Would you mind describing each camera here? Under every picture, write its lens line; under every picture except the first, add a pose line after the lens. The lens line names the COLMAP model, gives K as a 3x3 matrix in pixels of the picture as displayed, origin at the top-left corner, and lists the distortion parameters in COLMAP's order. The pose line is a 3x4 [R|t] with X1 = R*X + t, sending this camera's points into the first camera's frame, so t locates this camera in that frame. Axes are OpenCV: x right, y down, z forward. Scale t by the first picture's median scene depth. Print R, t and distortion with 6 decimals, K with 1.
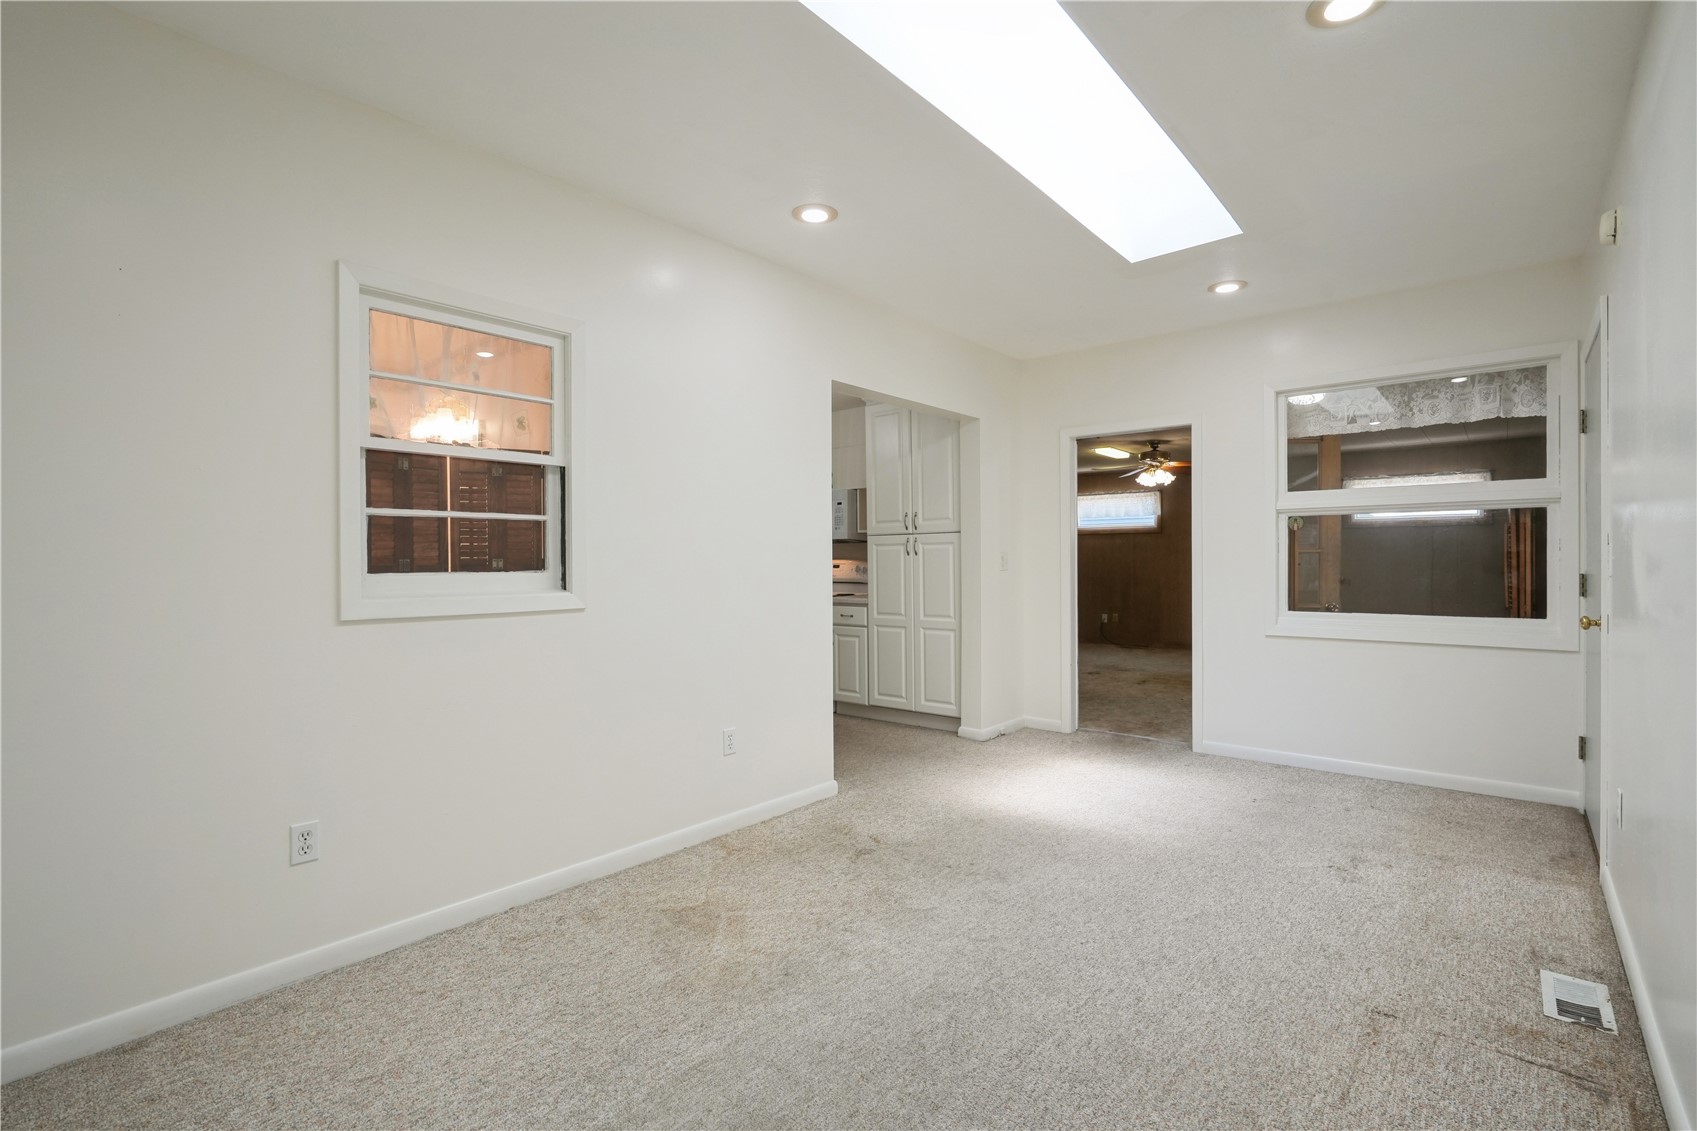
lens RADIAL K [[773.6, 0, 850.1], [0, 773.6, 562.7], [0, 0, 1]] dist [-0.010254, -0.003282]
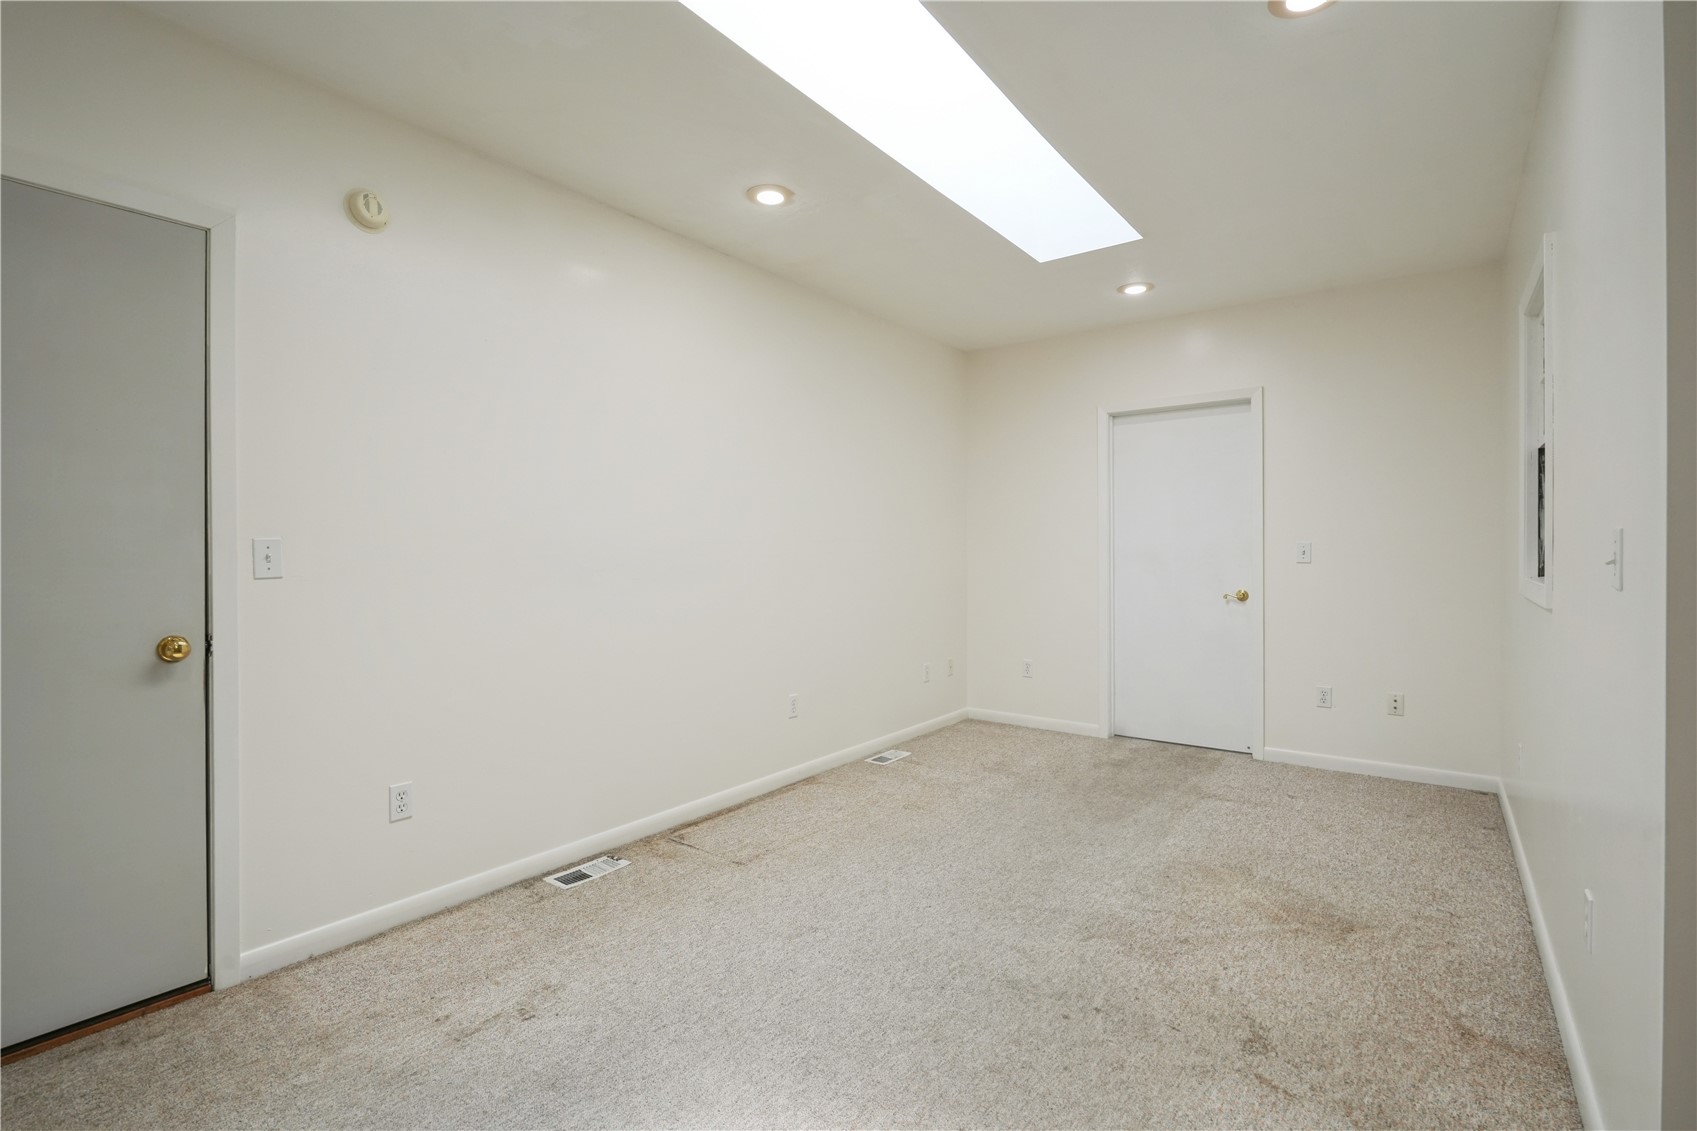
lens RADIAL K [[773.6, 0, 847.0], [0, 773.6, 558.1], [0, 0, 1]] dist [-0.010254, -0.003282]
pose [[-0.998045, 0.011927, -0.061347, 0.444693], [0.011199, 0.999863, 0.012203, -0.008230], [0.061484, 0.011493, -0.998042, 1.923640]]
